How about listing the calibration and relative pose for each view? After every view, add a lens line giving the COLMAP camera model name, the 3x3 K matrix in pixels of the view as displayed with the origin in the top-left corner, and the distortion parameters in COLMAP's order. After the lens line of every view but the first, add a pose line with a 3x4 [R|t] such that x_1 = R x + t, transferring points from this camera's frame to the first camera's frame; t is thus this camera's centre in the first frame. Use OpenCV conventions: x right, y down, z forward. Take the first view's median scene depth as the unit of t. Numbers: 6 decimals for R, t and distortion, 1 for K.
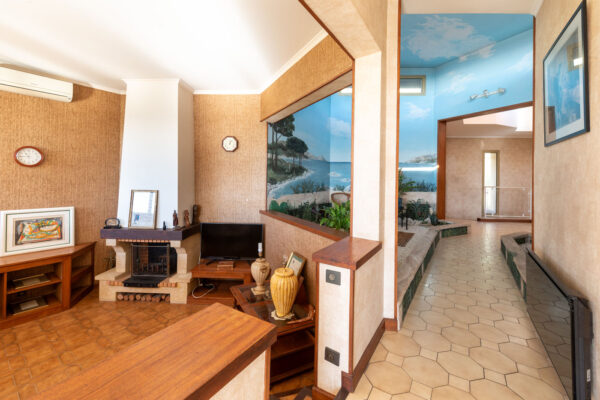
lens RADIAL K [[259.9, 0, 296.5], [0, 259.9, 174.9], [0, 0, 1]] dist [0.002045, 0.000196]
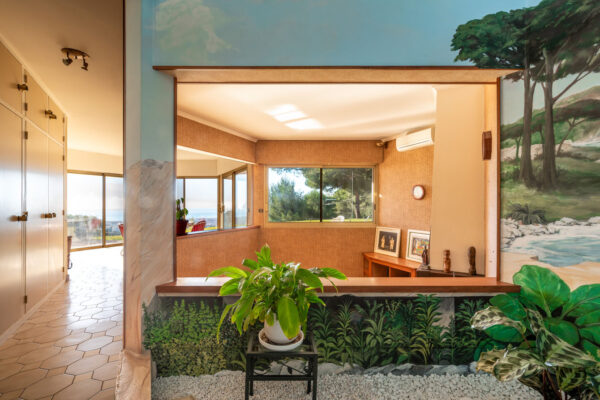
lens RADIAL K [[259.9, 0, 297.0], [0, 259.9, 203.5], [0, 0, 1]] dist [0.002045, 0.000196]
pose [[-0.438298, -0.016847, -0.898672, 0.573360], [0.008446, 0.999703, -0.022861, 0.017610], [0.898790, -0.017610, -0.438026, 1.202522]]
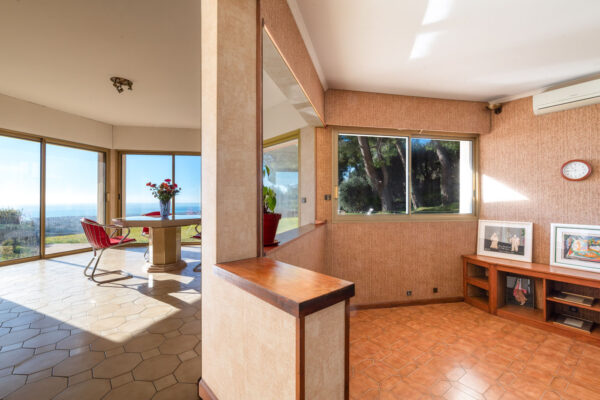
lens RADIAL K [[259.9, 0, 301.9], [0, 259.9, 198.6], [0, 0, 1]] dist [0.002045, 0.000196]
pose [[-0.263474, -0.016404, -0.964527, 0.206725], [0.006906, 0.999798, -0.018891, 0.053981], [0.964642, -0.011638, -0.263308, 0.316364]]
